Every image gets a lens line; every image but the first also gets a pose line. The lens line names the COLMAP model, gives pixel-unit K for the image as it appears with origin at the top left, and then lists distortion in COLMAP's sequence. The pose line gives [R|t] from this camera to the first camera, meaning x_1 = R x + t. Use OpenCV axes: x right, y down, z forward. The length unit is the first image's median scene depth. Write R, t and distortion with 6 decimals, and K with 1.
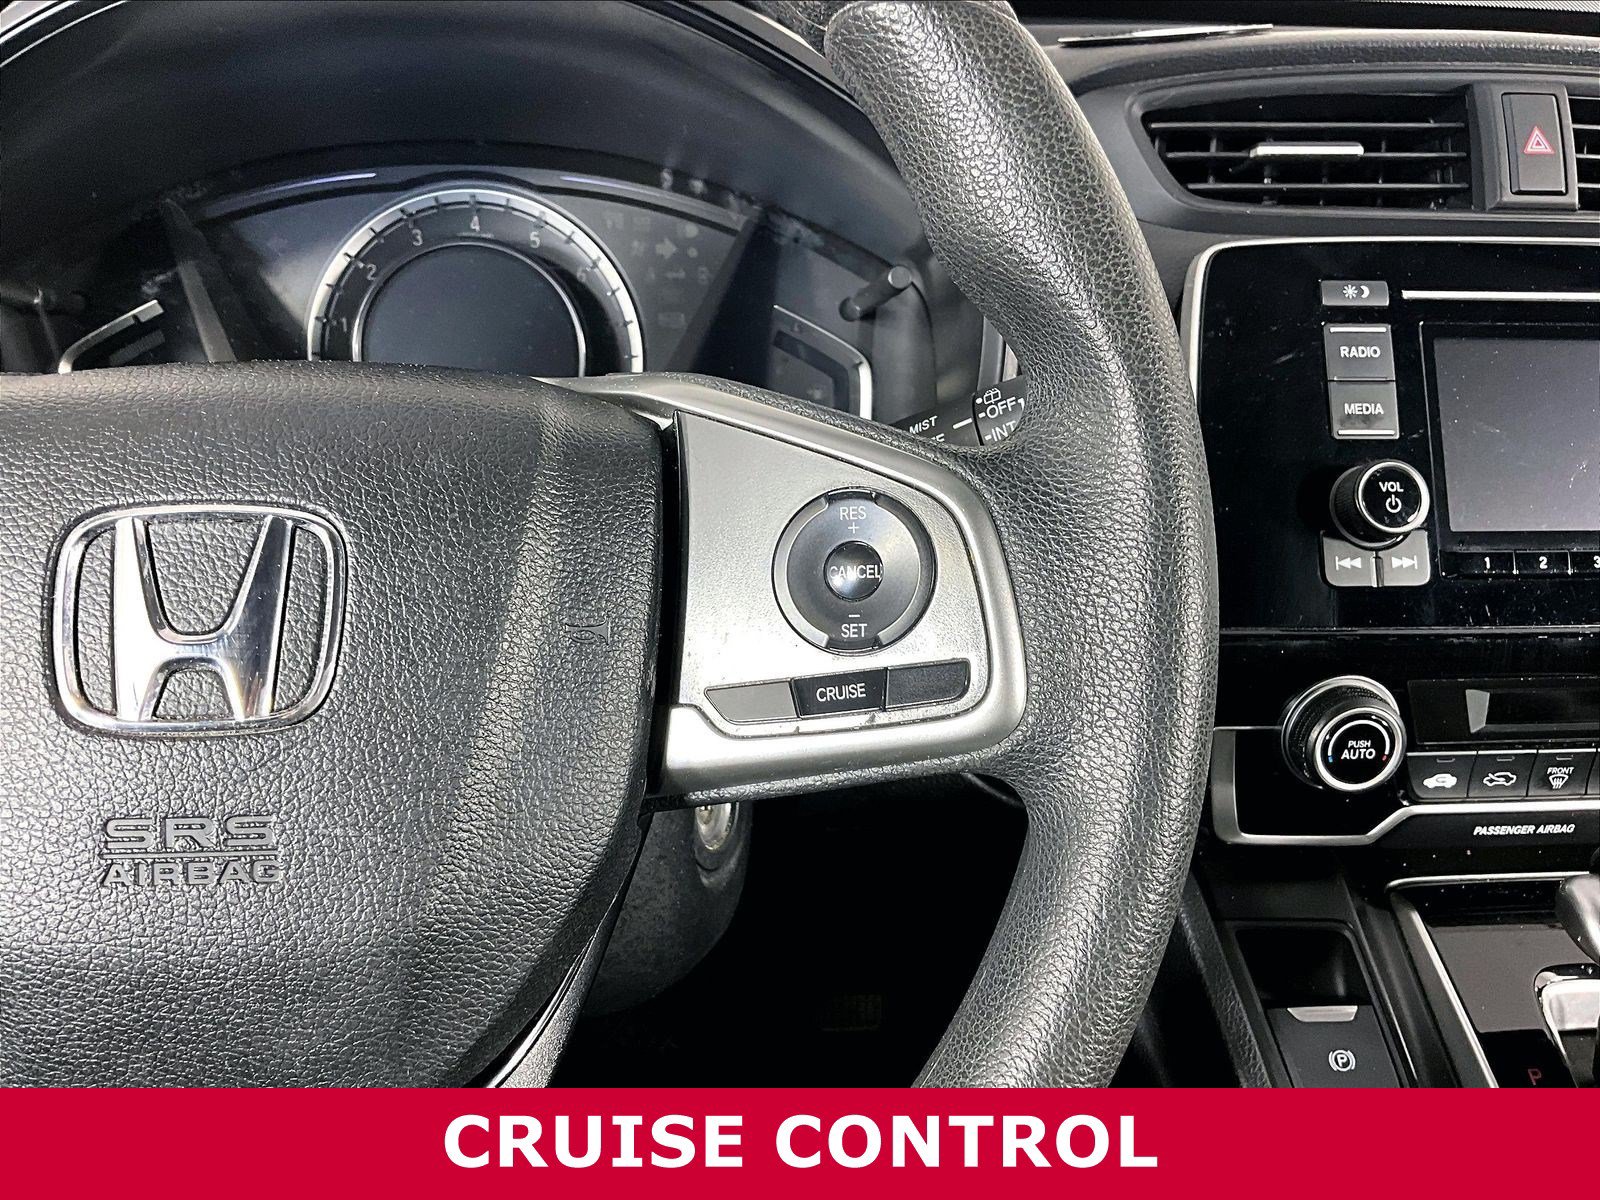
lens RADIAL K [[1339.5, 0, 800.0], [0, 1339.5, 600.0], [0, 0, 1]] dist [-0.023014, -0.009242]
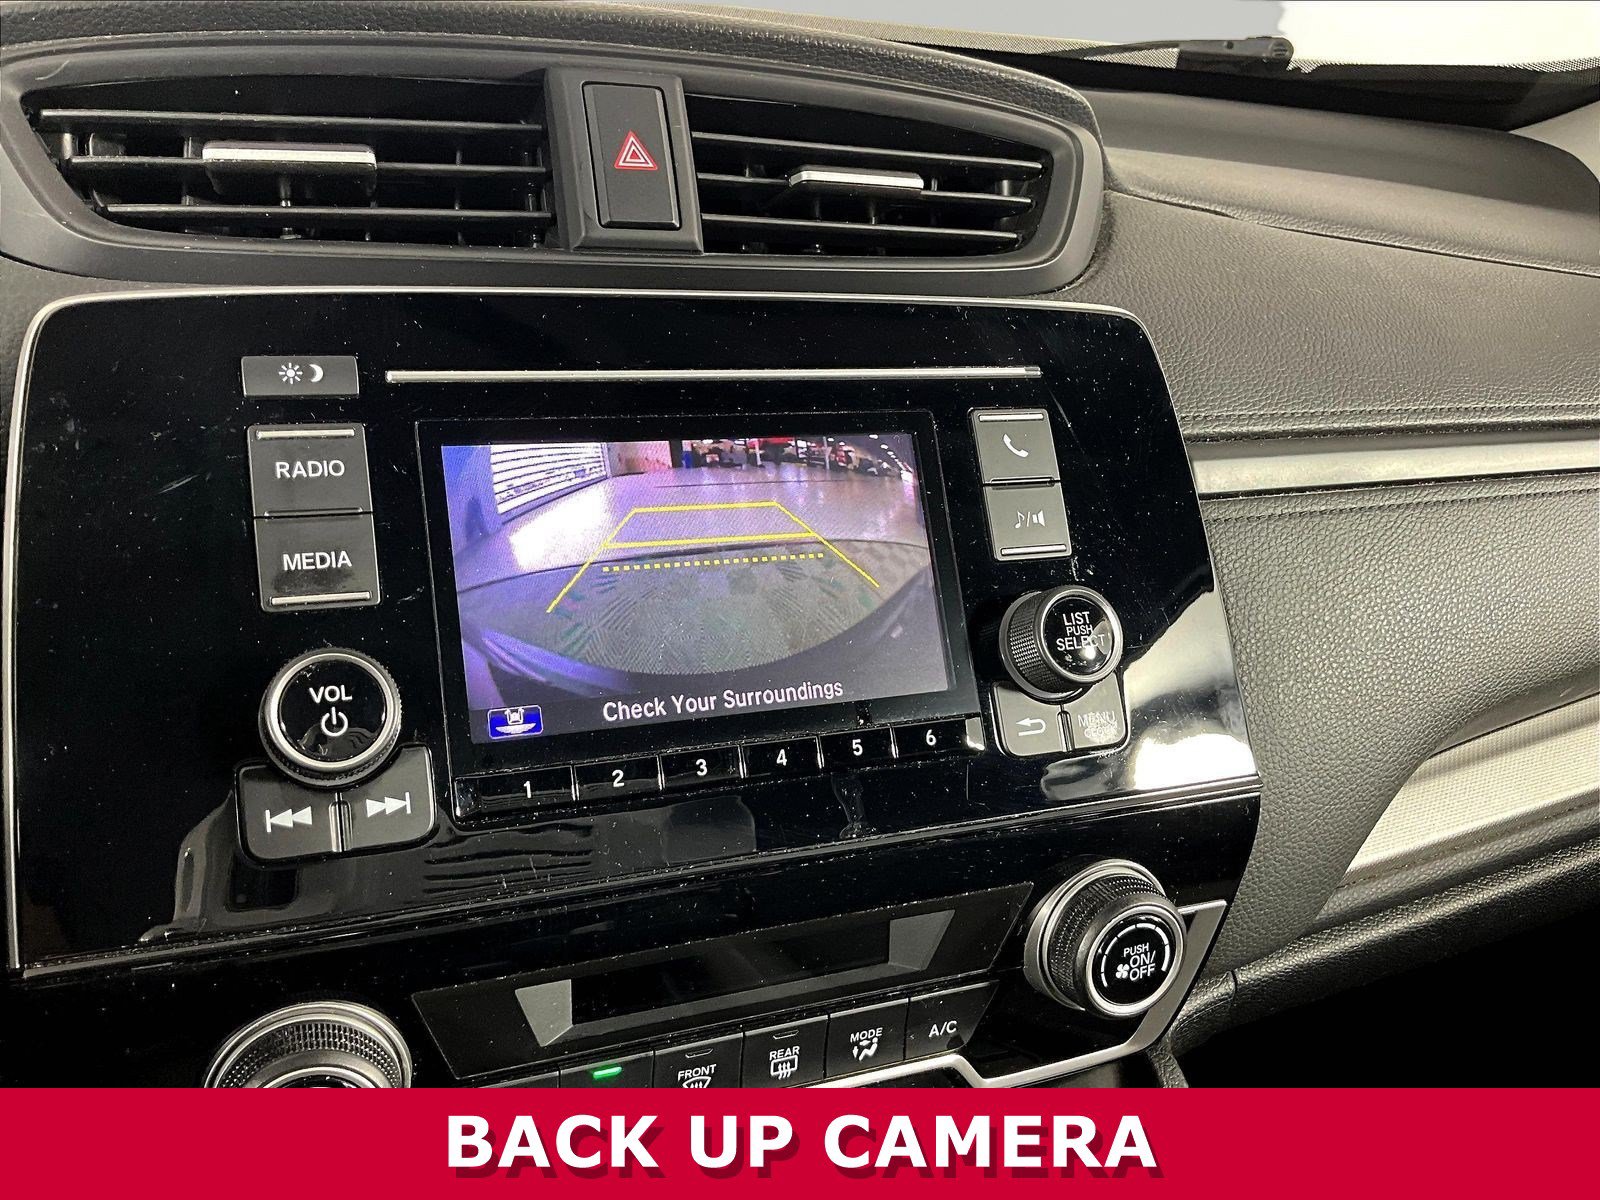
lens RADIAL K [[1346.7, 0, 800.0], [0, 1346.7, 600.0], [0, 0, 1]] dist [0.107192, -0.223346]
pose [[0.945335, -0.064676, 0.319624, 0.394445], [0.078044, 0.996523, -0.029180, -0.081231], [-0.316625, 0.052530, 0.947095, 0.299575]]
